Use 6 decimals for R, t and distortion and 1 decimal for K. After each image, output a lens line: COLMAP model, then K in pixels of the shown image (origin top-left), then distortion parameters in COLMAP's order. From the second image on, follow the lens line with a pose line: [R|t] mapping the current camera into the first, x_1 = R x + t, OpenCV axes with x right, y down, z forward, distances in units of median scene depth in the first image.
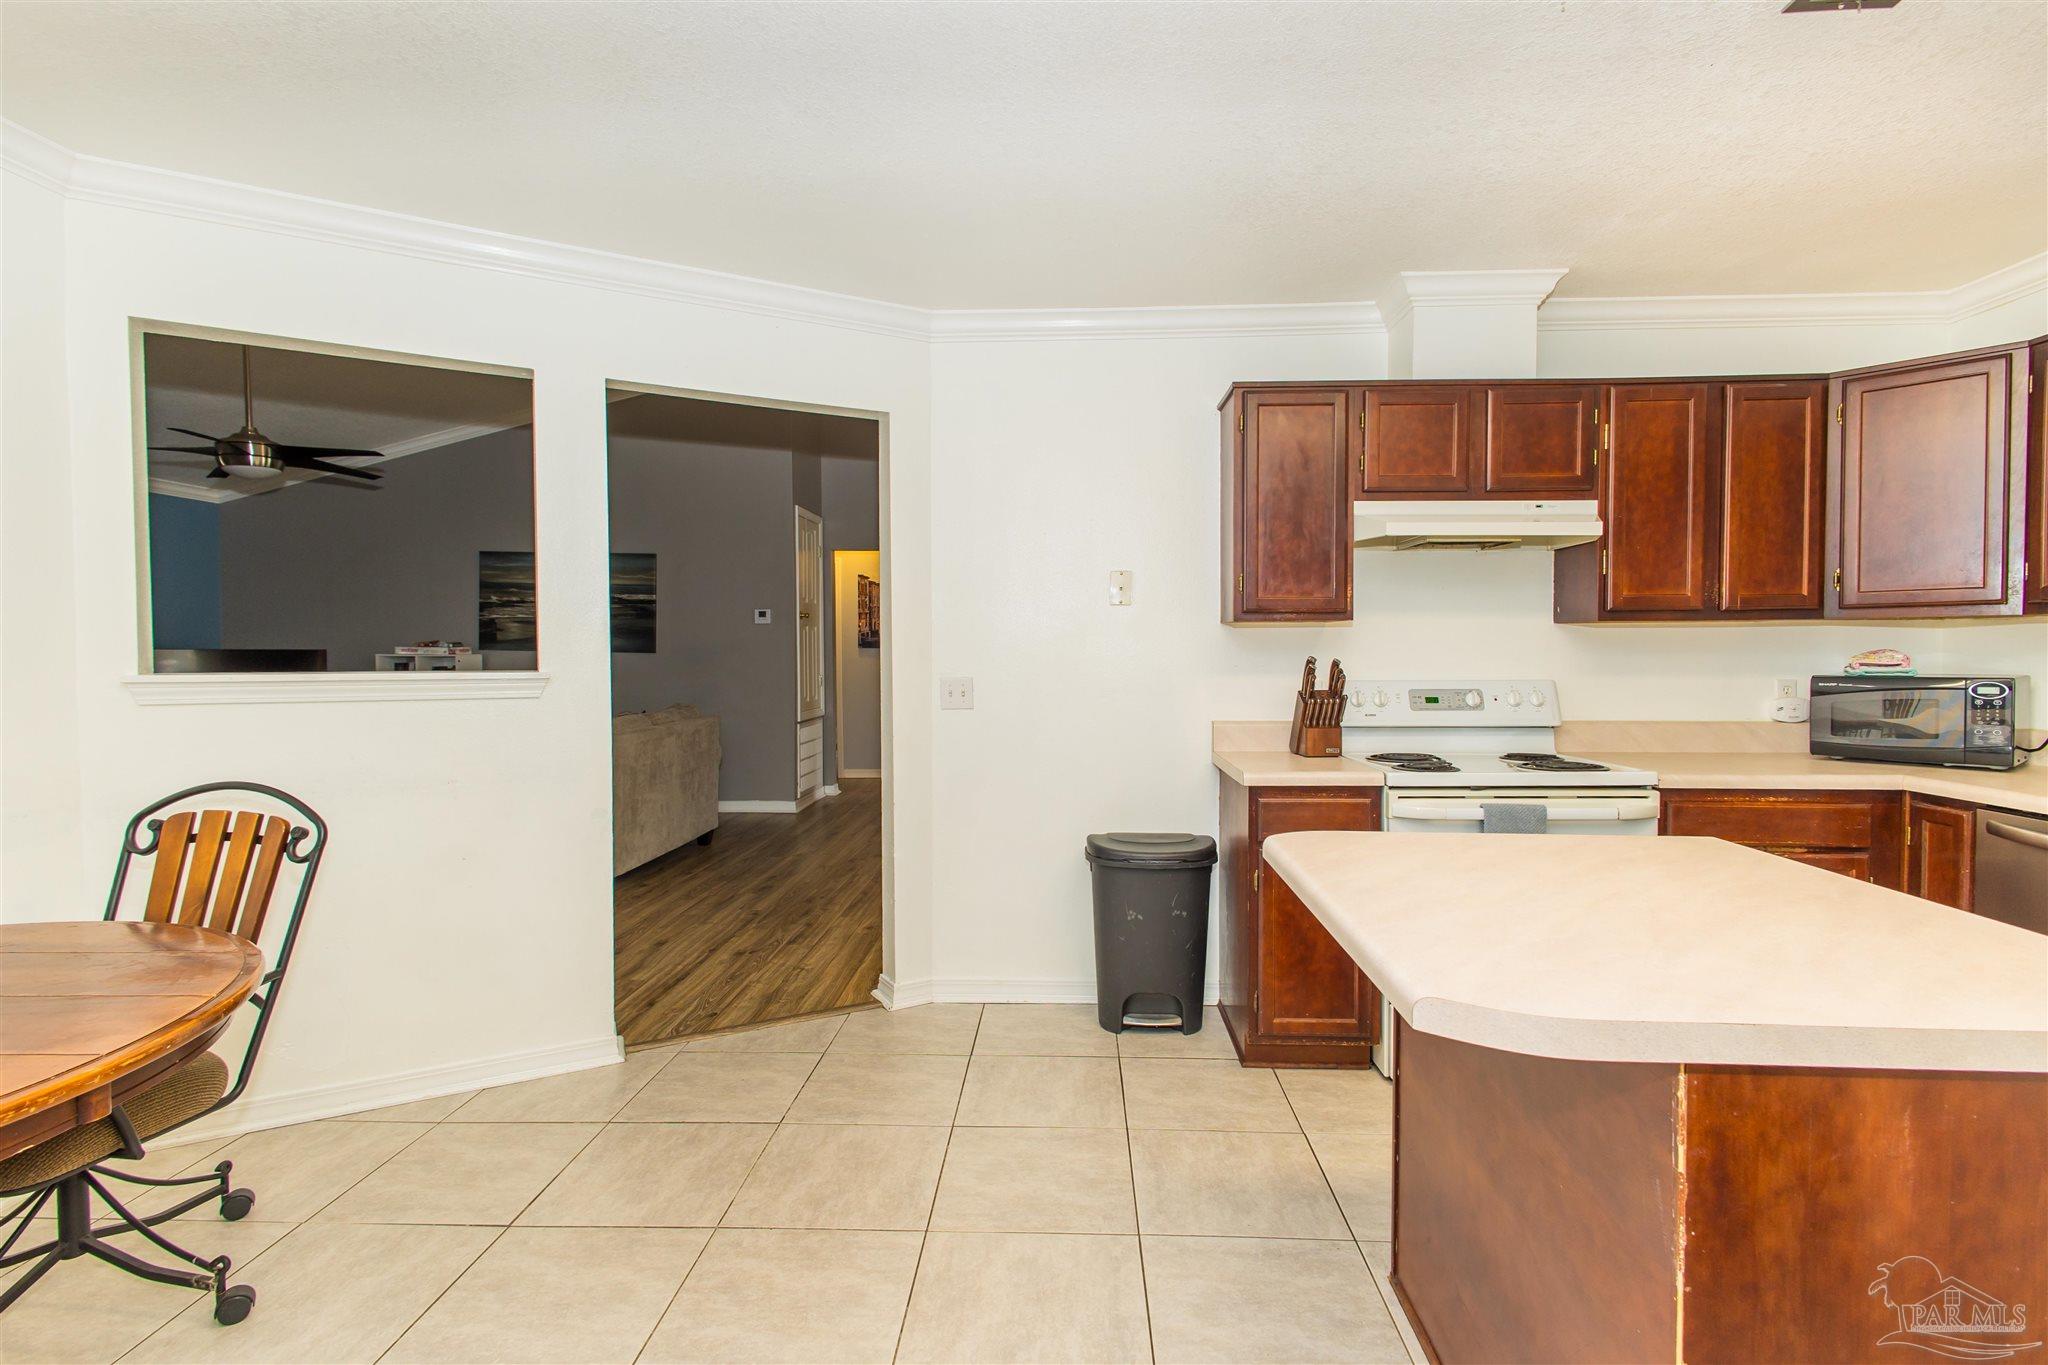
lens RADIAL K [[951.3, 0, 1032.2], [0, 951.3, 666.2], [0, 0, 1]] dist [-0.000096, -0.000271]
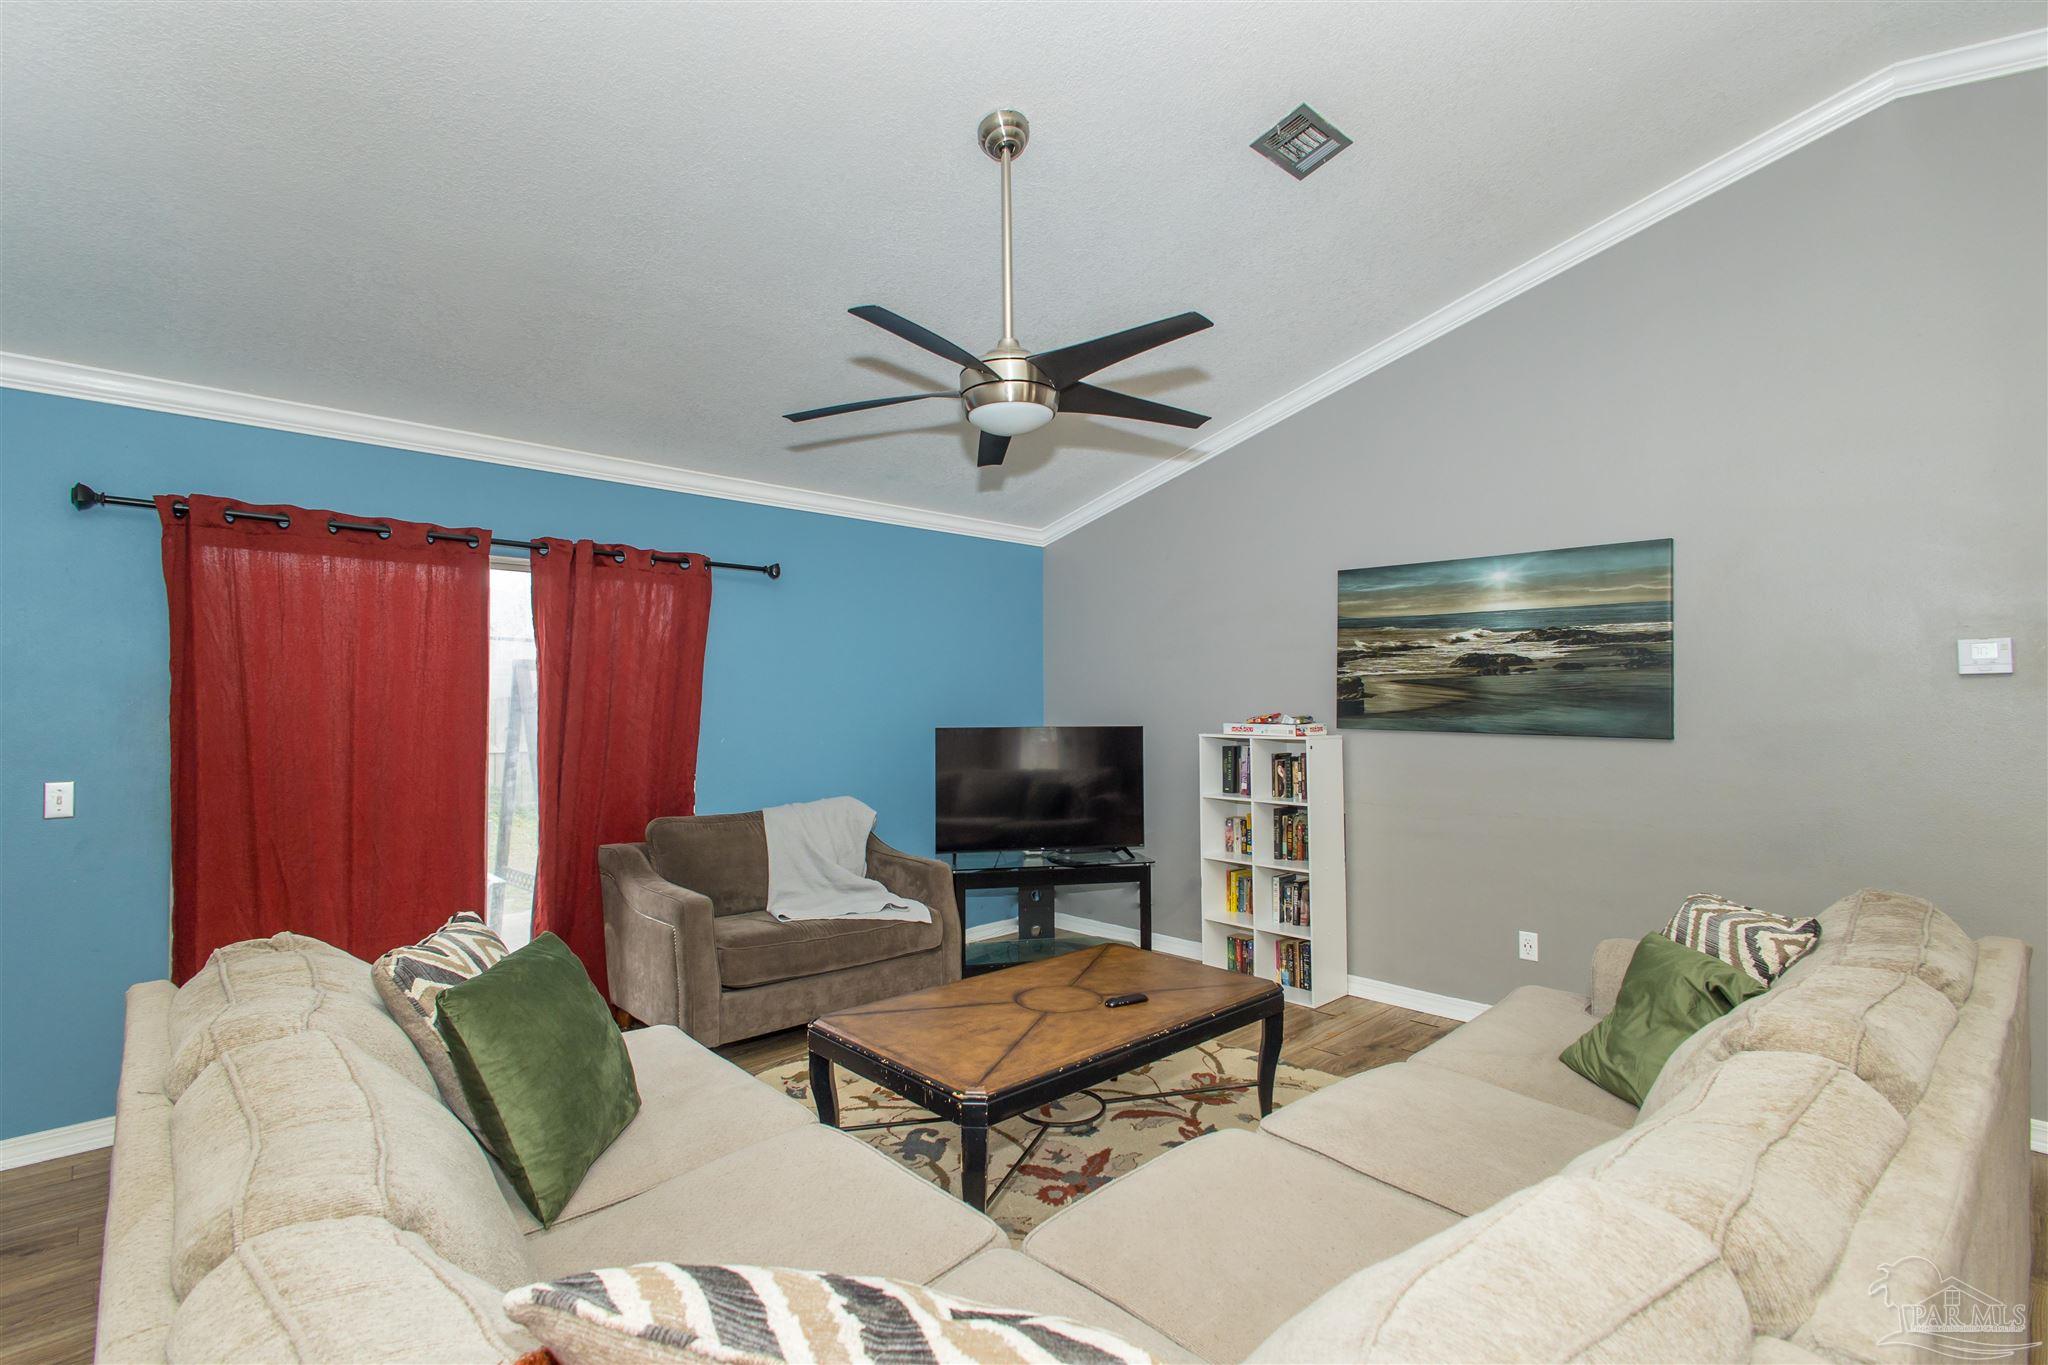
lens RADIAL K [[951.3, 0, 1045.6], [0, 951.3, 678.0], [0, 0, 1]] dist [-0.000096, -0.000271]
pose [[0.714315, -0.024478, -0.699396, -0.285617], [-0.023201, 0.998010, -0.058625, -0.009778], [0.699440, 0.058104, 0.712326, 0.430012]]
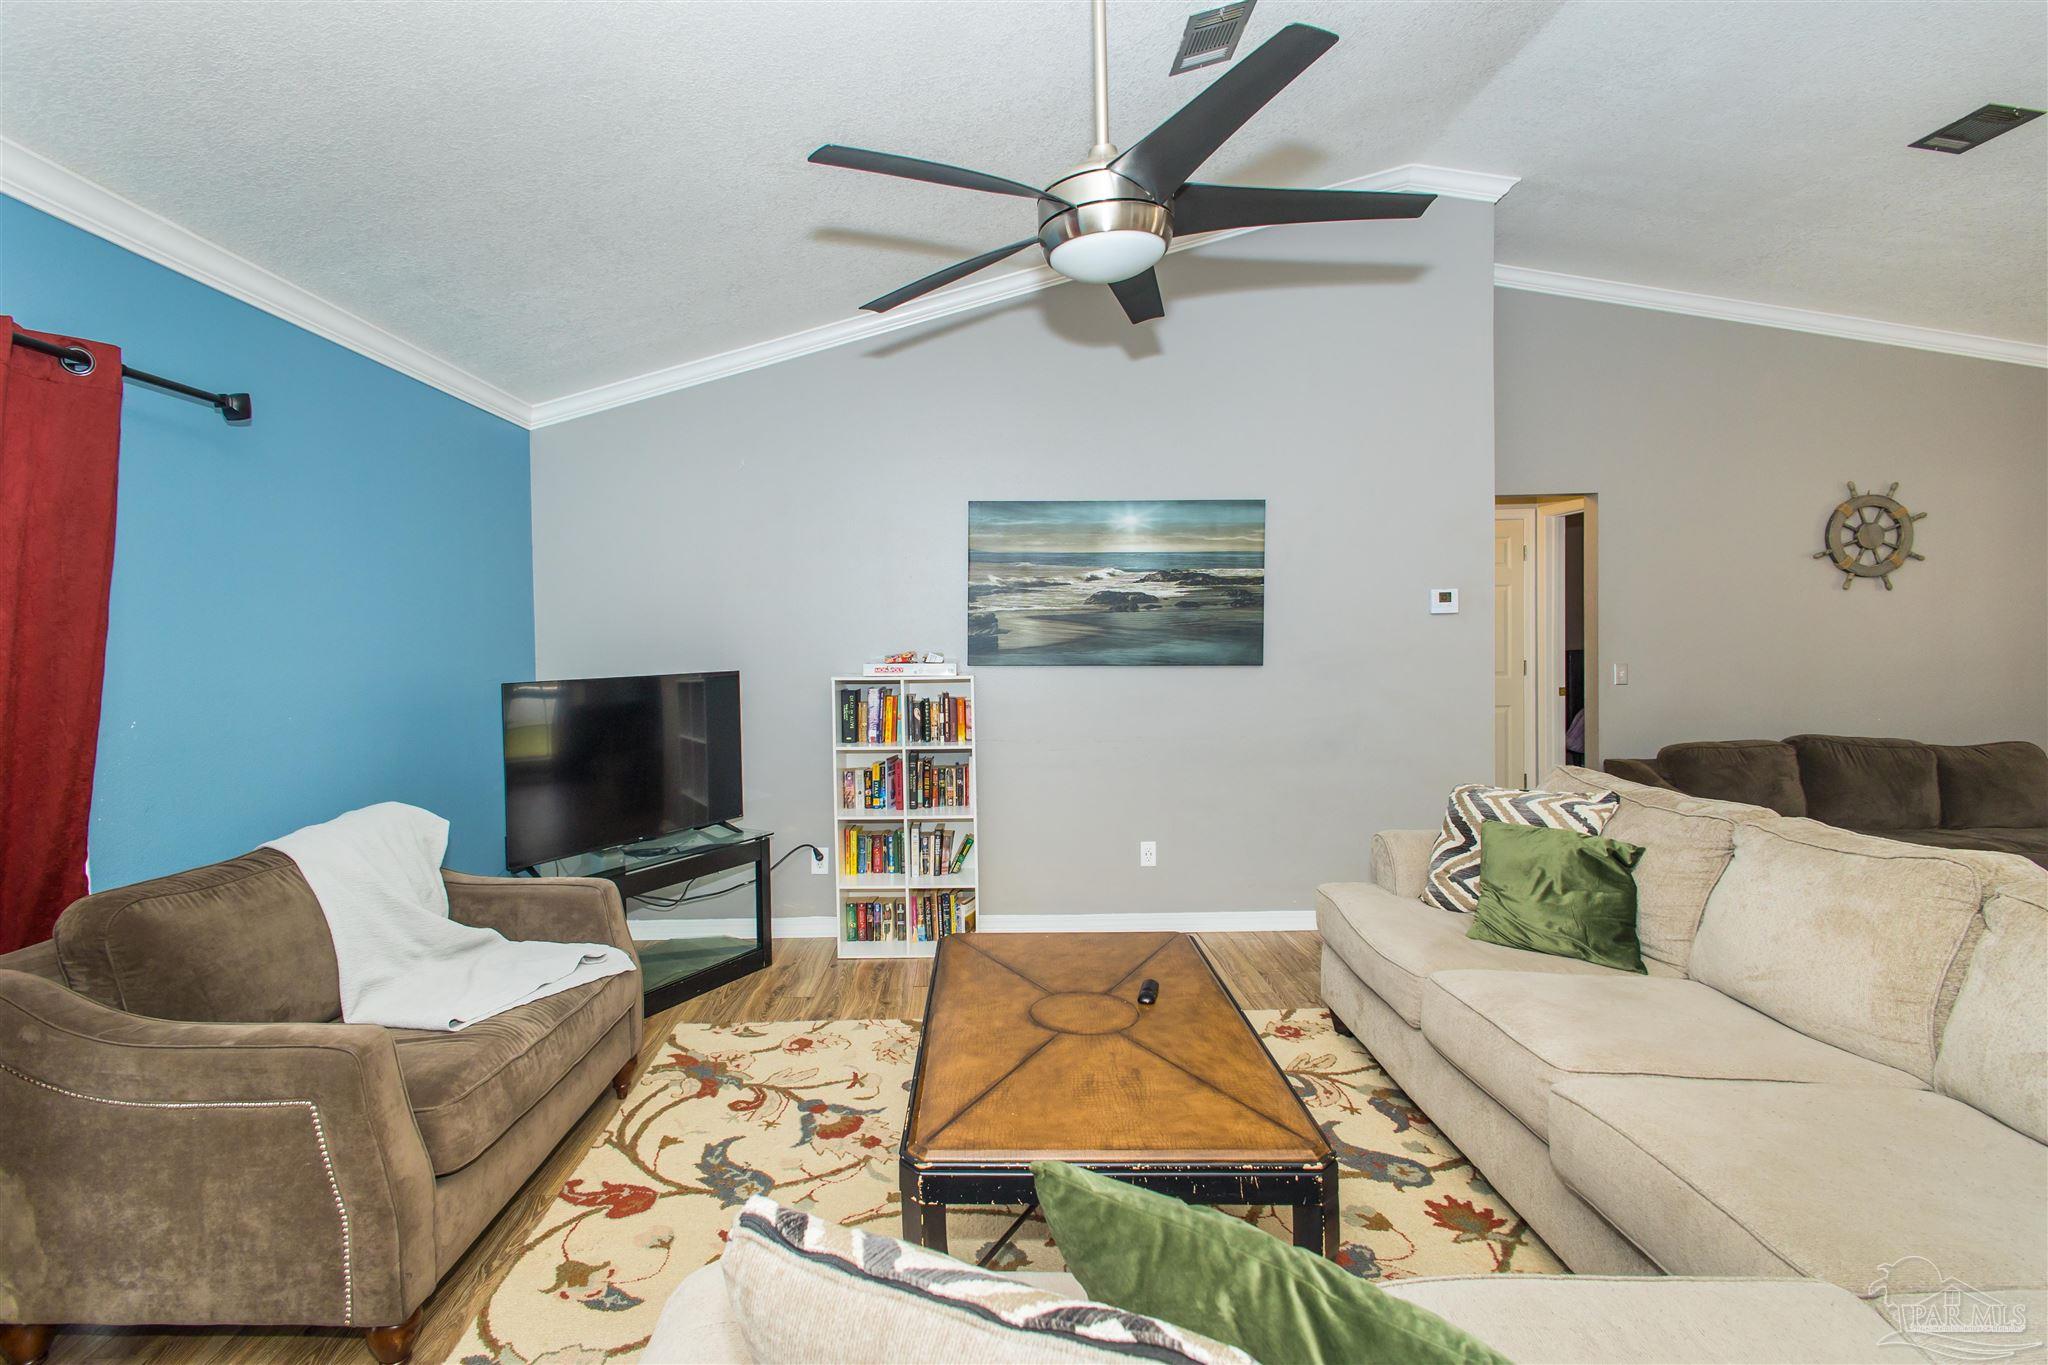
lens RADIAL K [[951.3, 0, 1001.0], [0, 951.3, 658.8], [0, 0, 1]] dist [-0.000096, -0.000271]
pose [[0.999810, -0.018658, 0.005684, -0.565263], [0.018745, 0.999699, -0.015810, -0.012244], [-0.005387, 0.015913, 0.999859, 0.408848]]
